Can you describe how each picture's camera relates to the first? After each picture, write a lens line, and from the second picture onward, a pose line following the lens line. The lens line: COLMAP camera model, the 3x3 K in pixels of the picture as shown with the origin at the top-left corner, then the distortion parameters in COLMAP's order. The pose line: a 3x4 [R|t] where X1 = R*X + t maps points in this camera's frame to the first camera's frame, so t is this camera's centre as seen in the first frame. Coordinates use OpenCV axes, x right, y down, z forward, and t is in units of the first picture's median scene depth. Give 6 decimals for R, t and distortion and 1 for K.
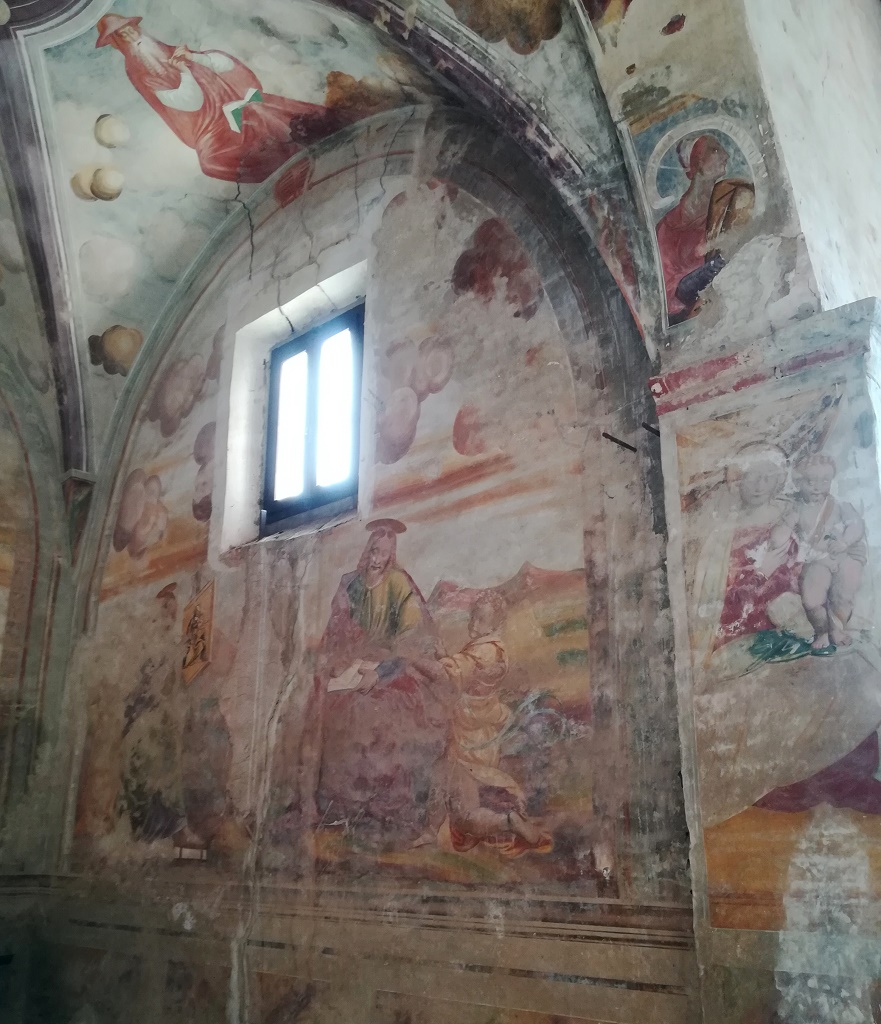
lens RADIAL K [[918.8, 0, 439.9], [0, 918.8, 594.4], [0, 0, 1]] dist [0.044653, -0.064372]
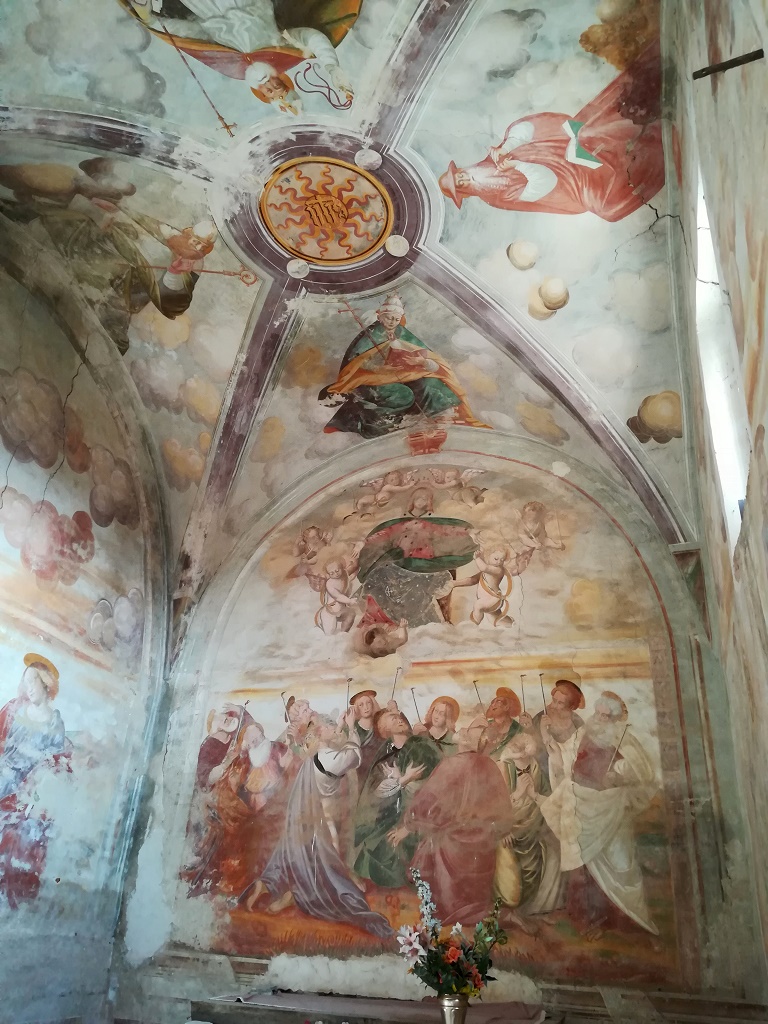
lens RADIAL K [[793.4, 0, 387.6], [0, 793.4, 516.5], [0, 0, 1]] dist [0.073492, -0.118206]
pose [[0.385563, -0.420331, -0.821379, 0.258875], [0.193577, 0.907247, -0.373406, 0.124910], [0.902147, -0.015028, 0.431167, 0.453804]]
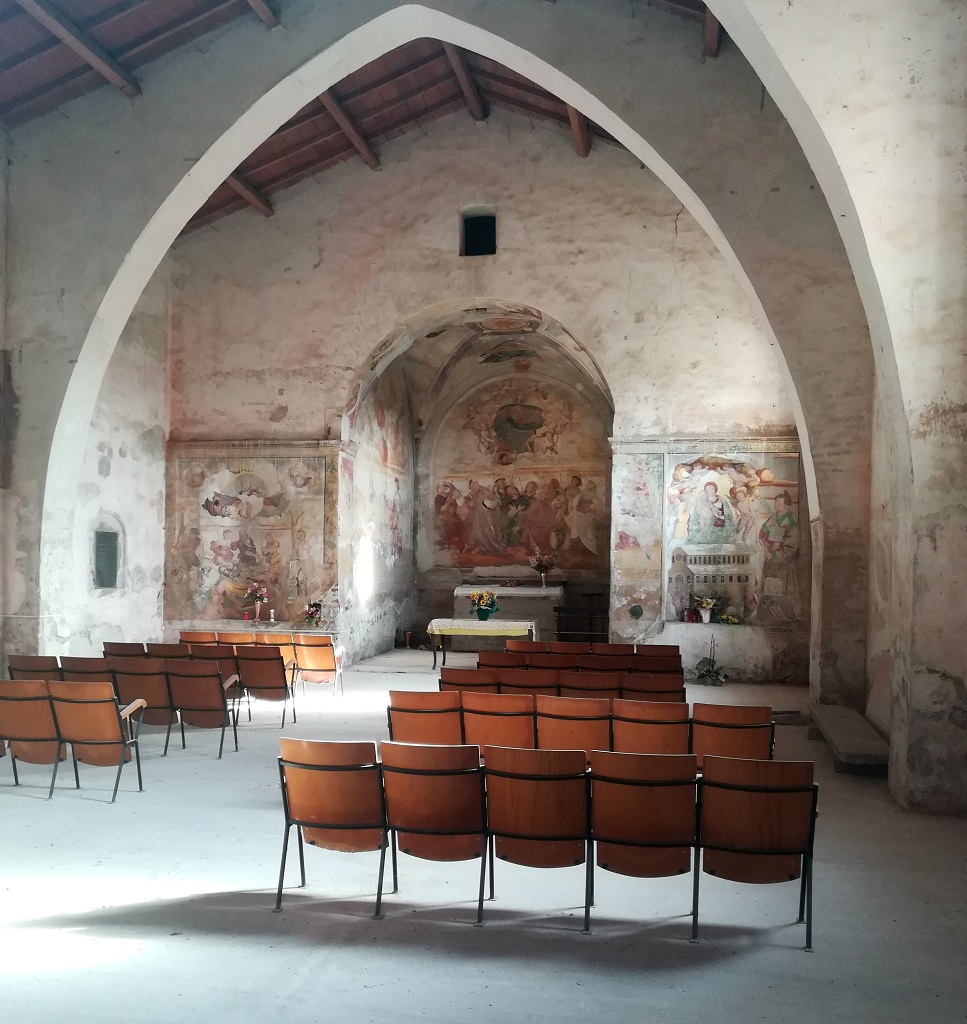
lens RADIAL K [[973.1, 0, 482.3], [0, 973.1, 586.5], [0, 0, 1]] dist [0.065905, -0.004817]
pose [[0.523590, 0.014542, -0.851846, 2.373219], [0.222673, 0.962764, 0.153302, -0.280887], [0.822357, -0.269950, 0.500856, -1.148770]]
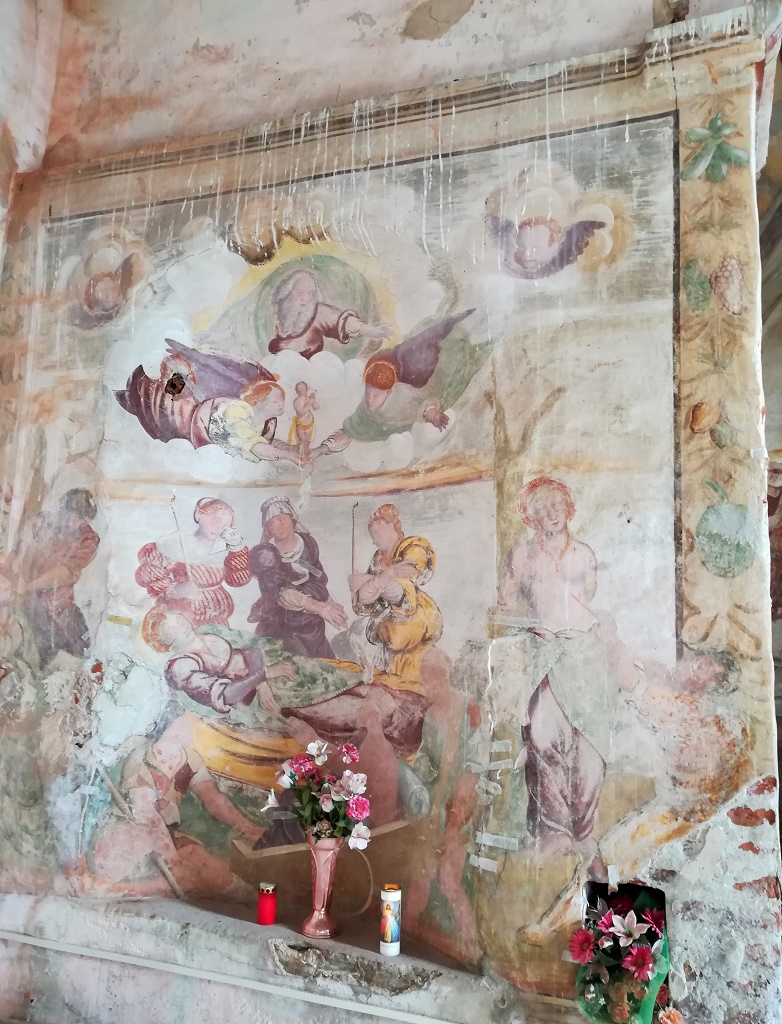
lens RADIAL K [[833.7, 0, 391.0], [0, 833.7, 512.0], [0, 0, 1]] dist [0.010906, -0.001659]
pose [[0.350725, -0.131567, -0.927190, 0.085185], [0.223870, 0.973155, -0.053407, -0.098120], [0.909326, -0.188839, 0.370763, -0.377166]]
